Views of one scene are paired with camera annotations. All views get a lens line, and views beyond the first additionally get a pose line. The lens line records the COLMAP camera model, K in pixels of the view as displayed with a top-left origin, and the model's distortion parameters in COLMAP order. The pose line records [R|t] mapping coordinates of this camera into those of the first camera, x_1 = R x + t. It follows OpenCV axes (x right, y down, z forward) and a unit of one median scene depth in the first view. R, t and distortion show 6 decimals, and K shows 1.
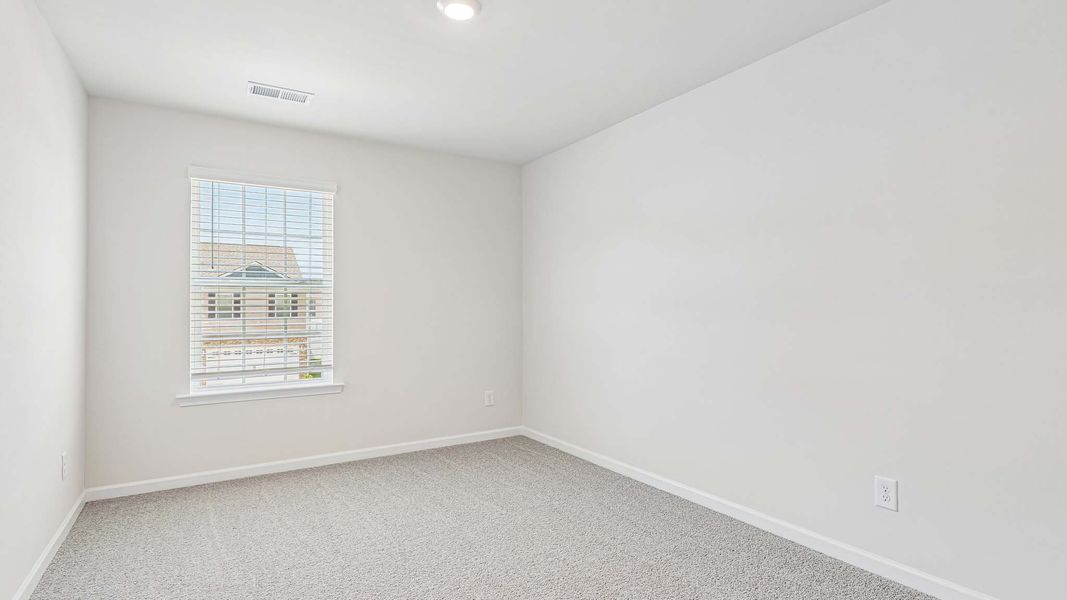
lens RADIAL K [[522.0, 0, 533.5], [0, 522.0, 300.0], [0, 0, 1]] dist [0.000862, 0.000199]
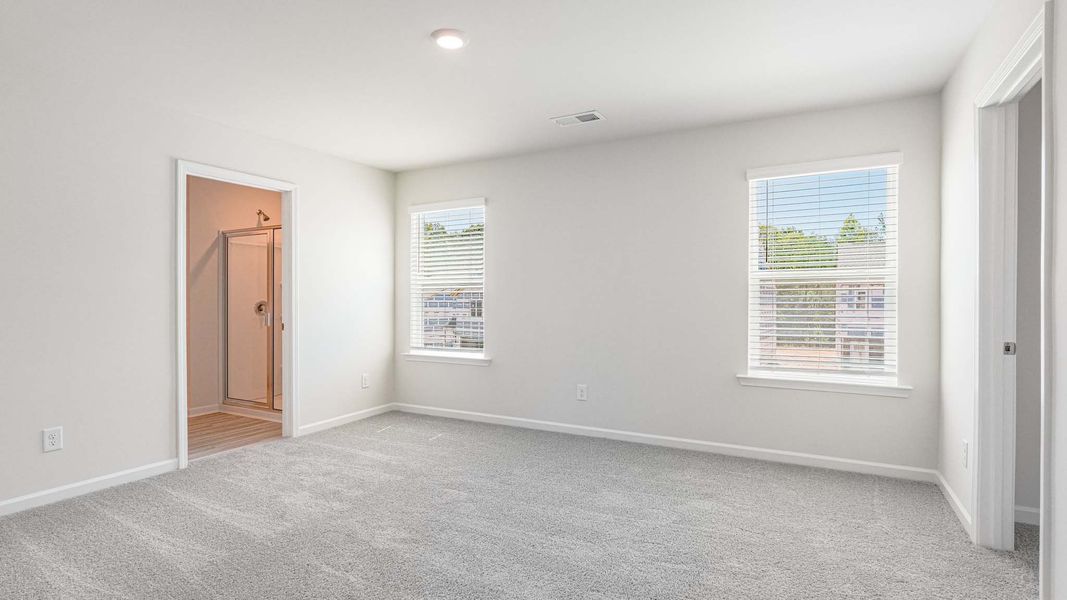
lens RADIAL K [[522.0, 0, 533.5], [0, 522.0, 300.0], [0, 0, 1]] dist [0.000862, 0.000199]
pose [[0.489795, 0.005812, -0.871818, 0.149431], [0.009424, 0.999884, 0.011960, 0.001235], [0.871787, -0.014074, 0.489683, 0.095552]]
